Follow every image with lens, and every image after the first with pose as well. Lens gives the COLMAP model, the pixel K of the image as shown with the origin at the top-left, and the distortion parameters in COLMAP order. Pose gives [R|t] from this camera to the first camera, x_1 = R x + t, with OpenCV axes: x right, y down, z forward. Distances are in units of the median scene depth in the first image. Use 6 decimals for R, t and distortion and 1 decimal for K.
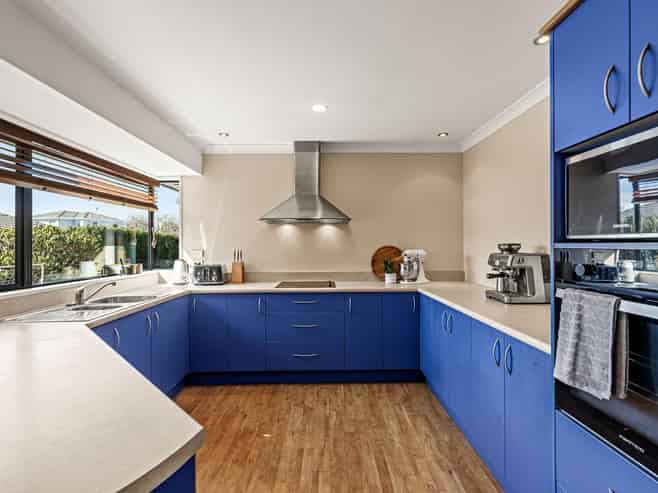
lens RADIAL K [[320.9, 0, 329.1], [0, 320.9, 246.1], [0, 0, 1]] dist [-0.000276, 0.000028]
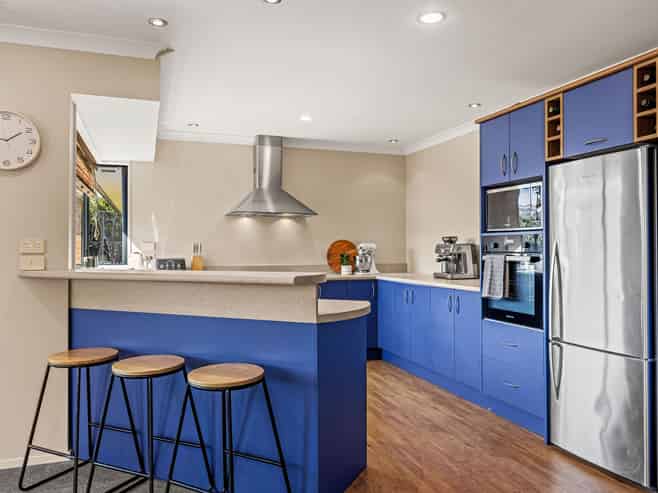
lens RADIAL K [[496.7, 0, 328.9], [0, 496.7, 246.3], [0, 0, 1]] dist [-0.002743, -0.000597]
pose [[0.944251, 0.004830, 0.329190, -0.575852], [-0.002844, 0.999975, -0.006515, 0.045322], [-0.329213, 0.005215, 0.944241, -0.761704]]
